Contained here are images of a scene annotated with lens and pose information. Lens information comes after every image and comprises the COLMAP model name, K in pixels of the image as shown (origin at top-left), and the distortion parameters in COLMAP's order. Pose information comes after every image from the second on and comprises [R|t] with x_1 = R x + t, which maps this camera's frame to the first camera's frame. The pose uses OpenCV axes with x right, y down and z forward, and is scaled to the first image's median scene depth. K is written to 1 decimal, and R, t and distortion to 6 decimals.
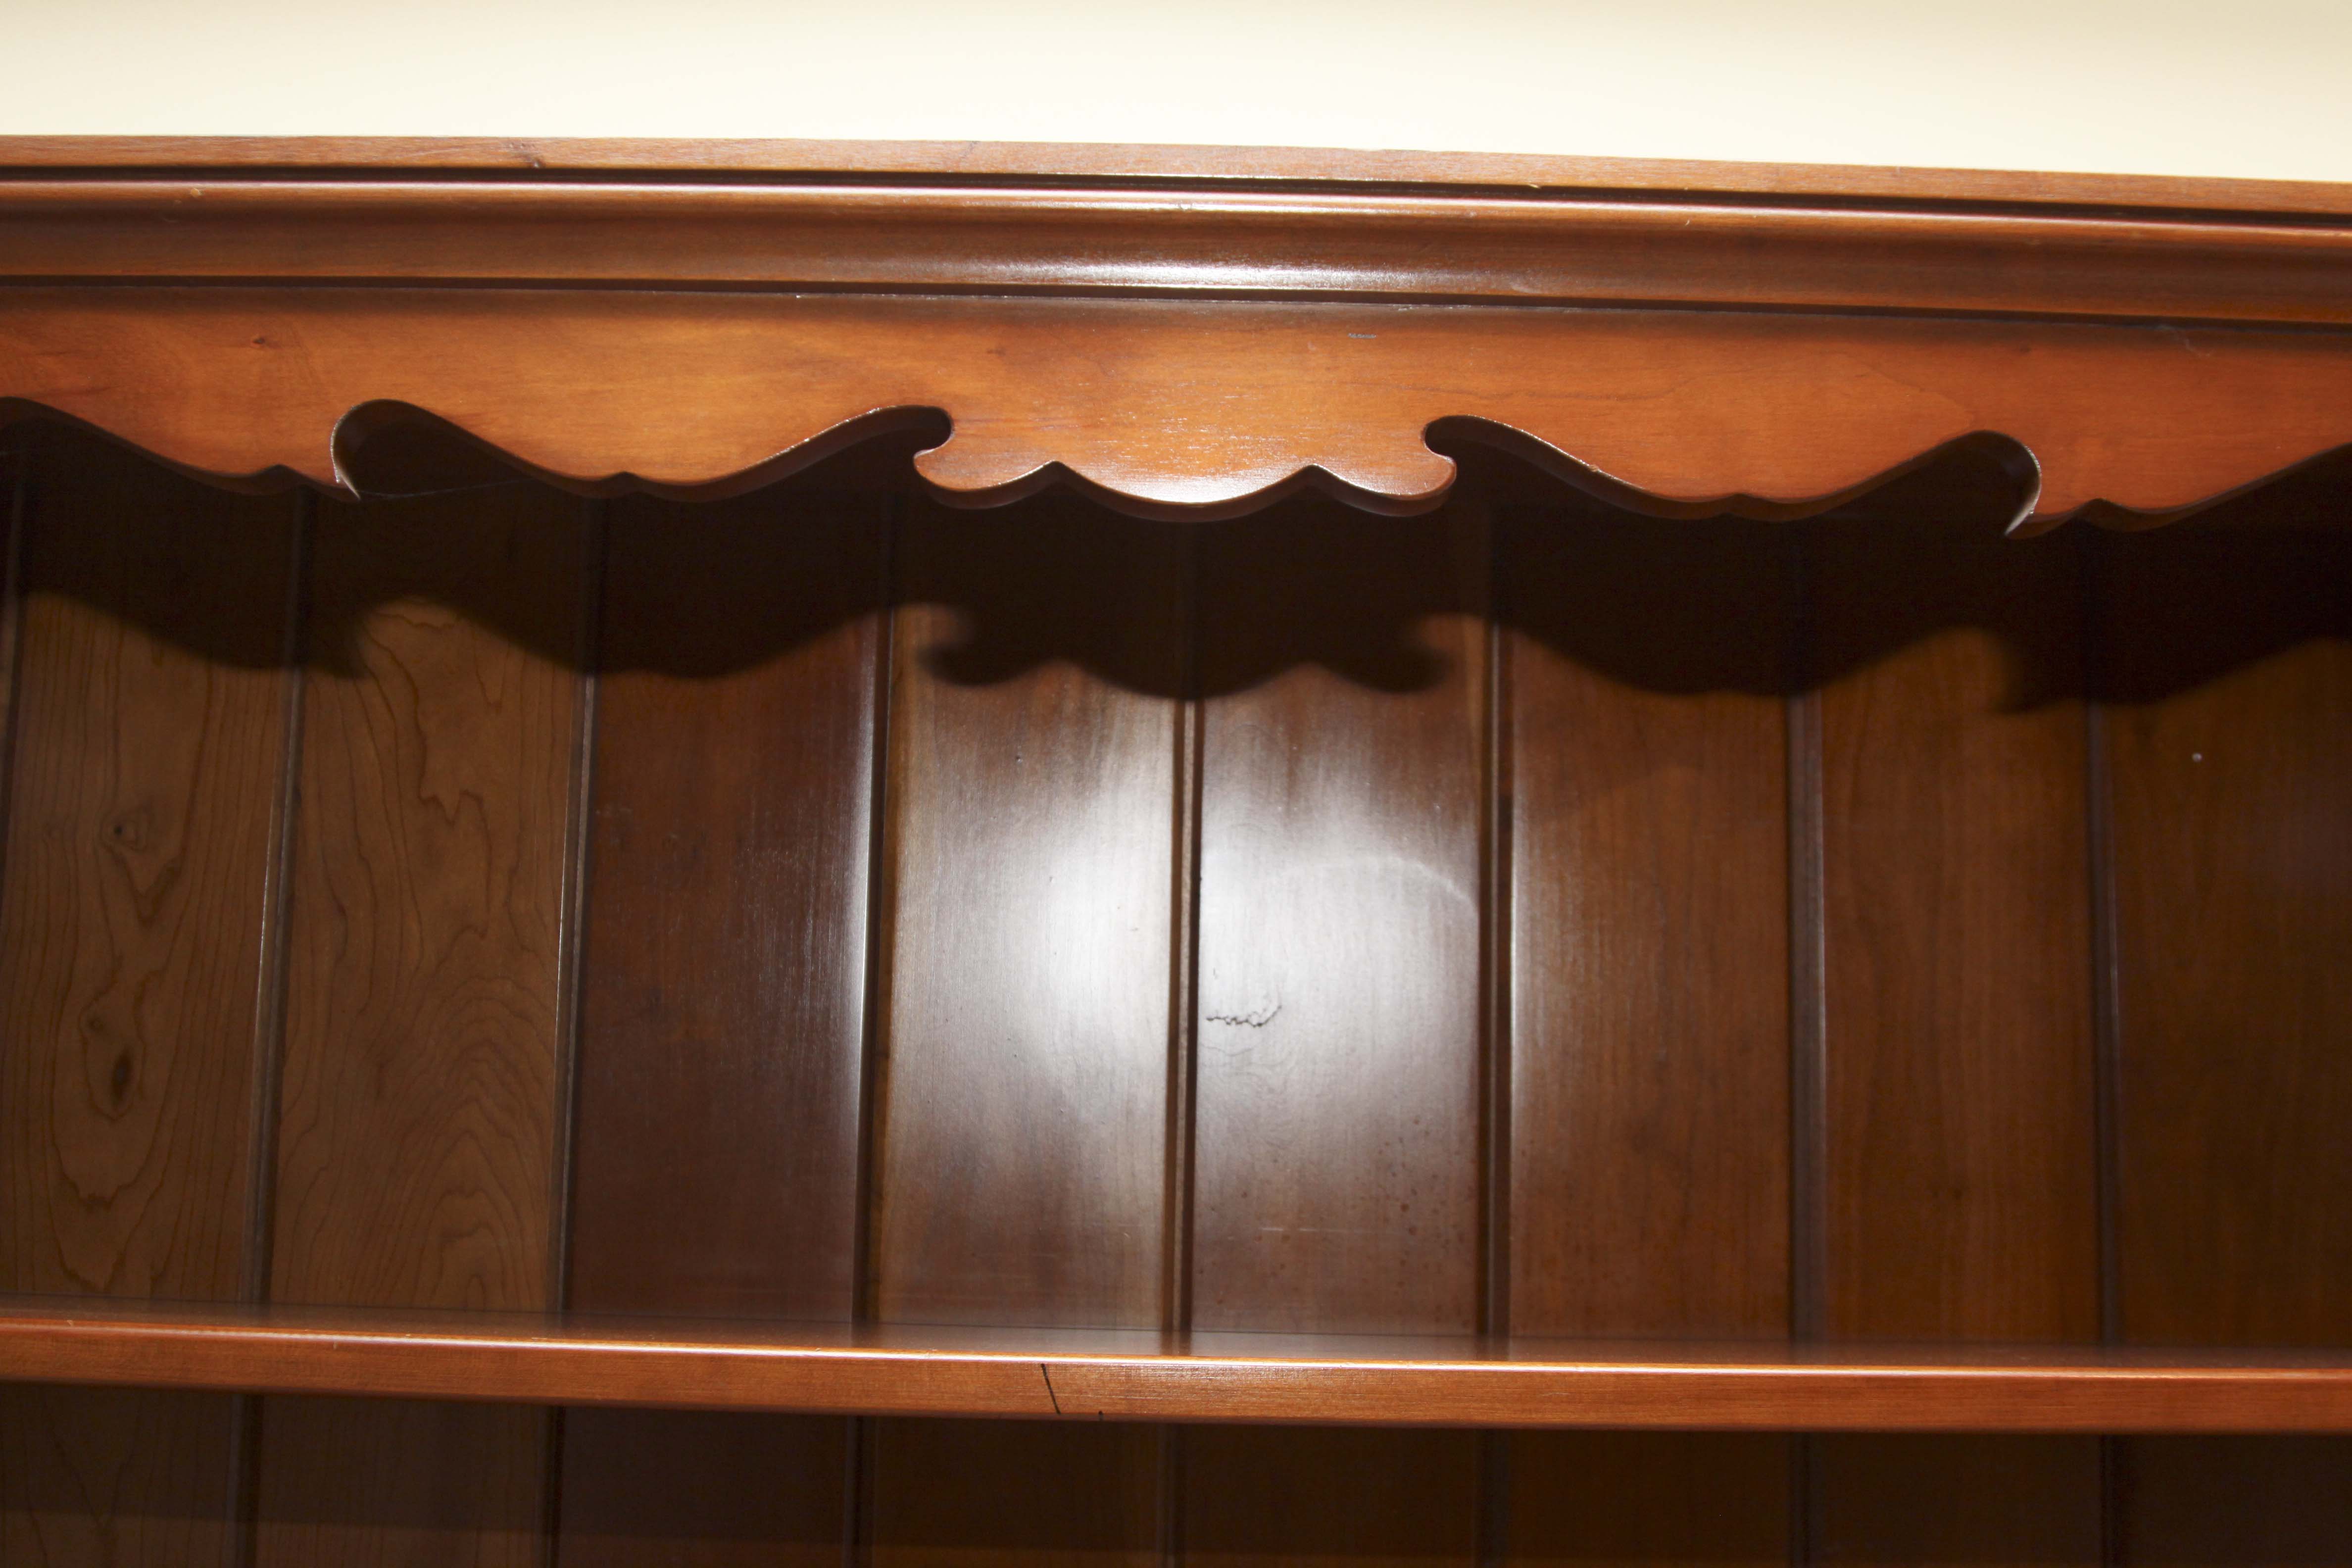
lens RADIAL K [[2691.1, 0, 1183.5], [0, 2691.1, 843.3], [0, 0, 1]] dist [-0.103743, 0.022095]
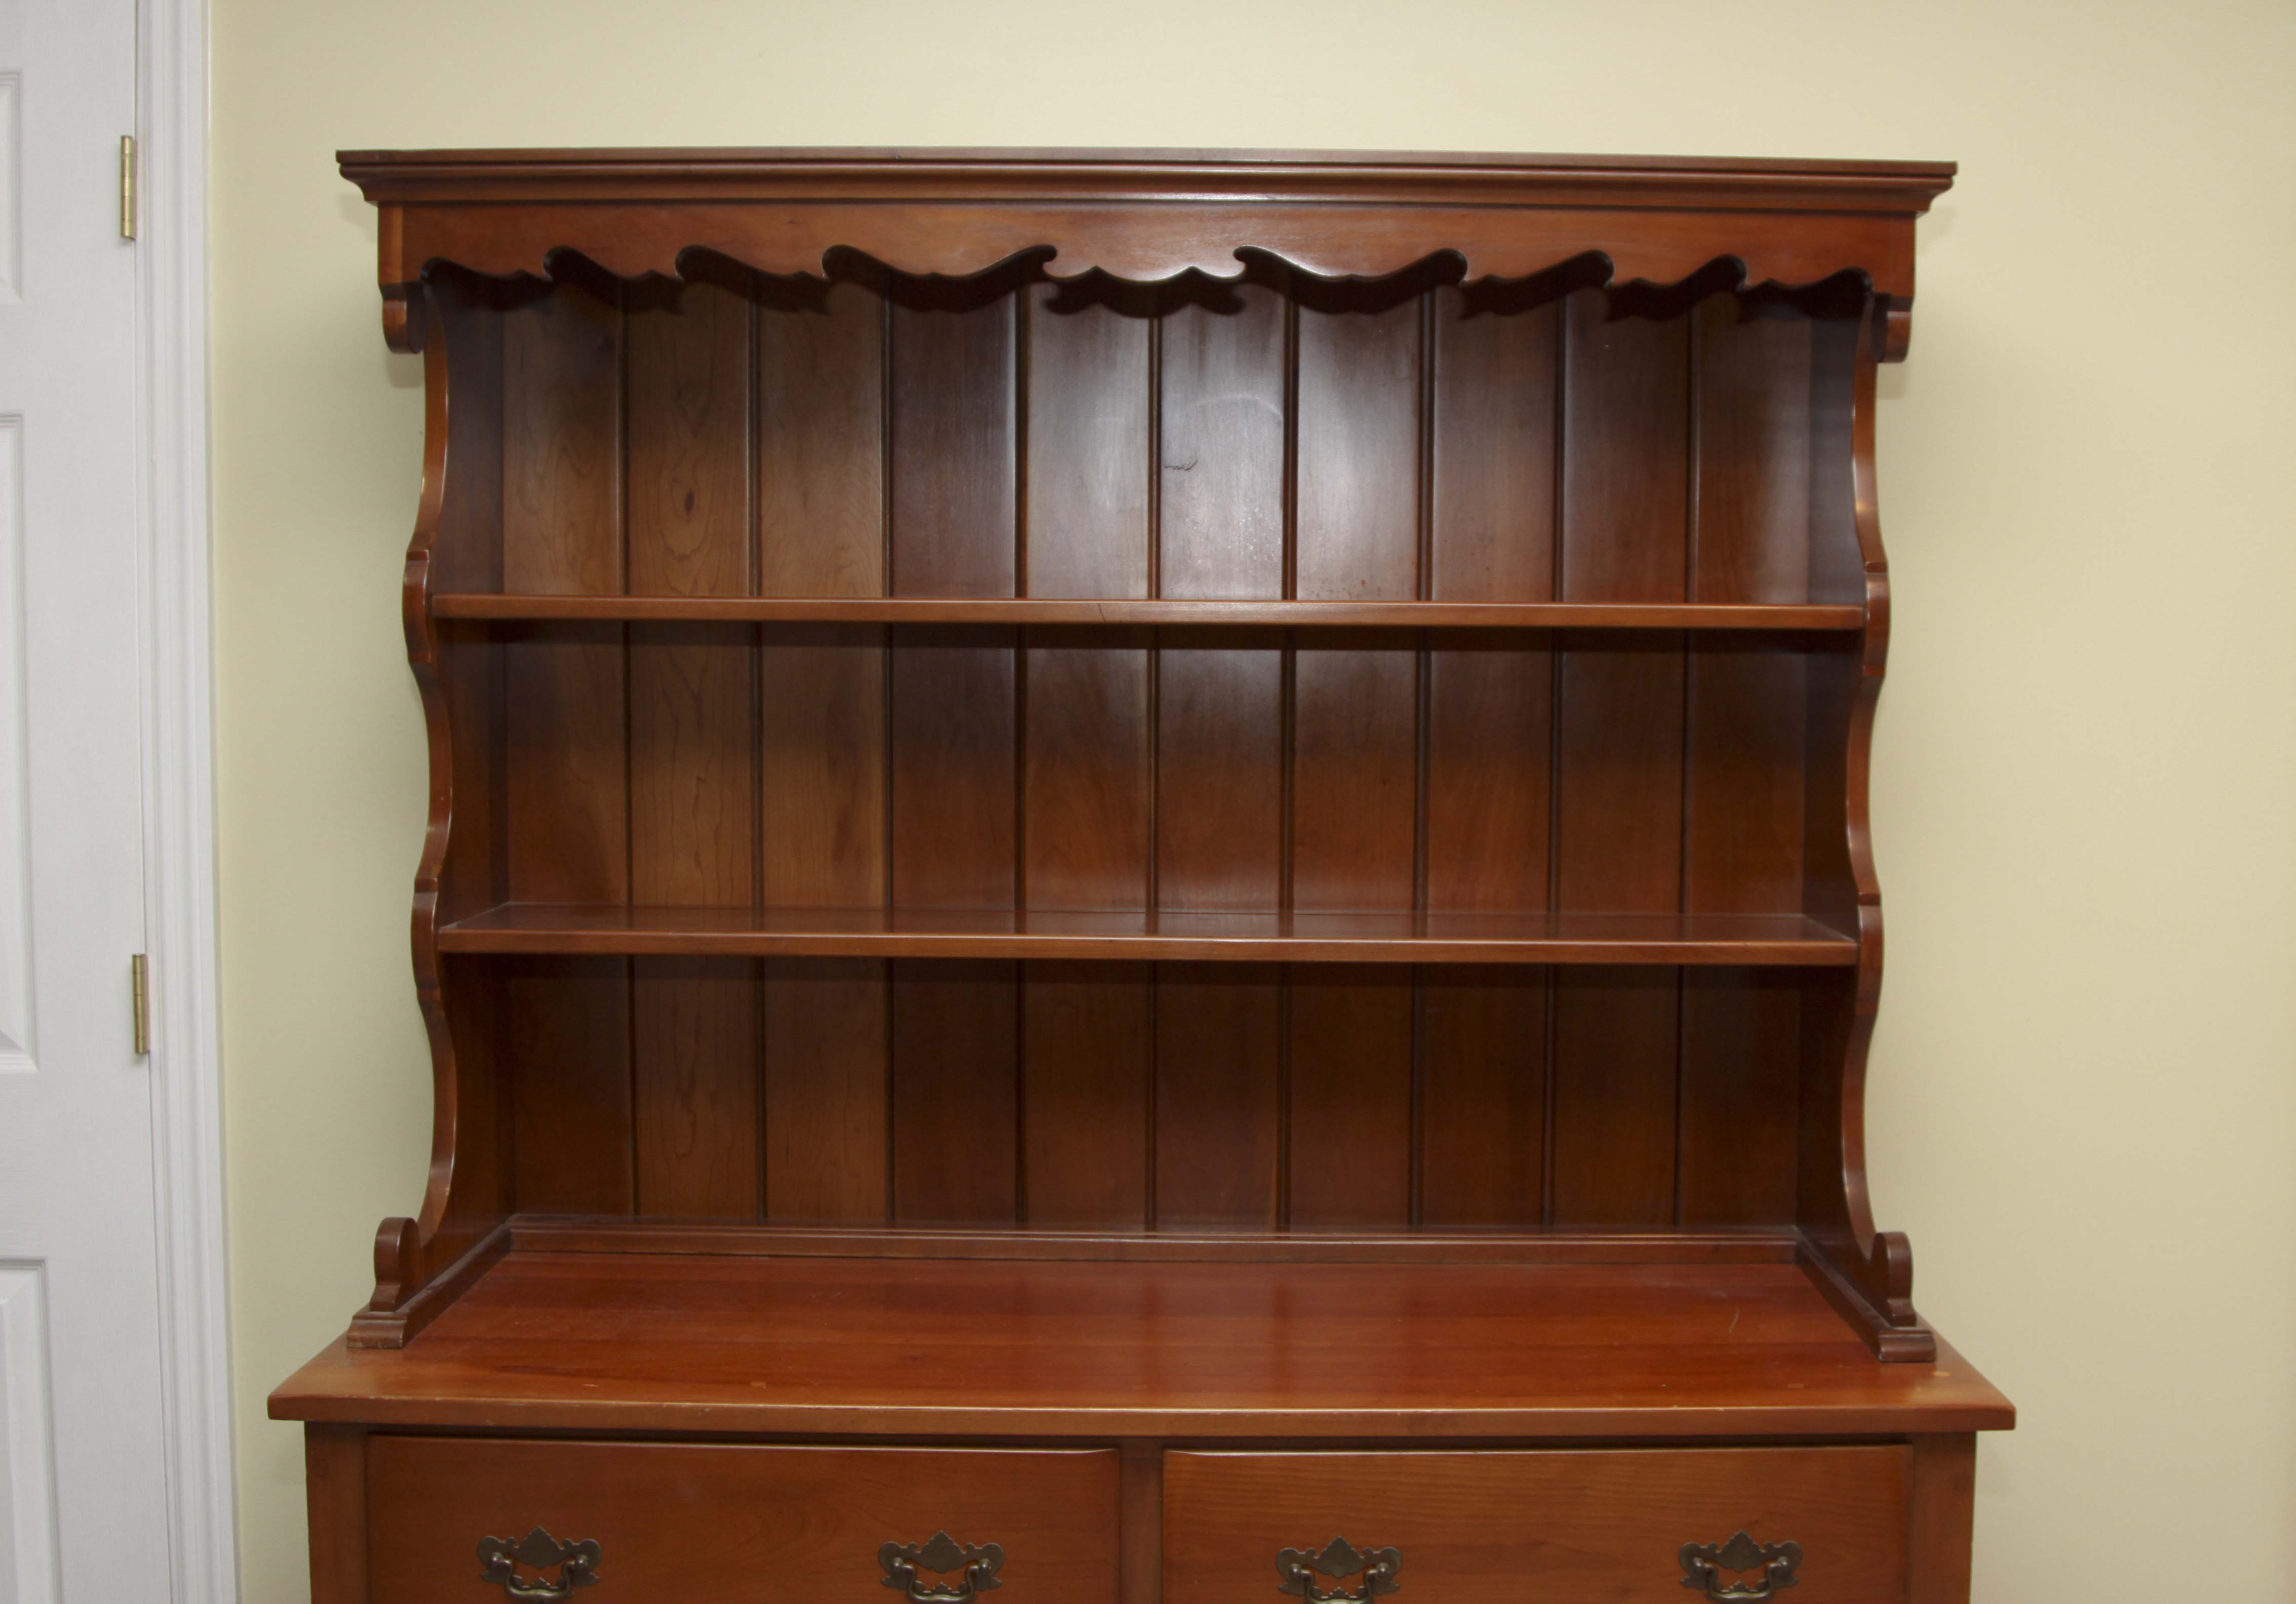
lens RADIAL K [[2555.1, 0, 1222.3], [0, 2555.1, 802.4], [0, 0, 1]] dist [-0.123545, -0.012563]
pose [[0.999867, -0.014810, 0.006780, 0.051044], [0.012997, 0.976311, 0.215980, -0.161837], [-0.009818, -0.215863, 0.976374, -1.541185]]
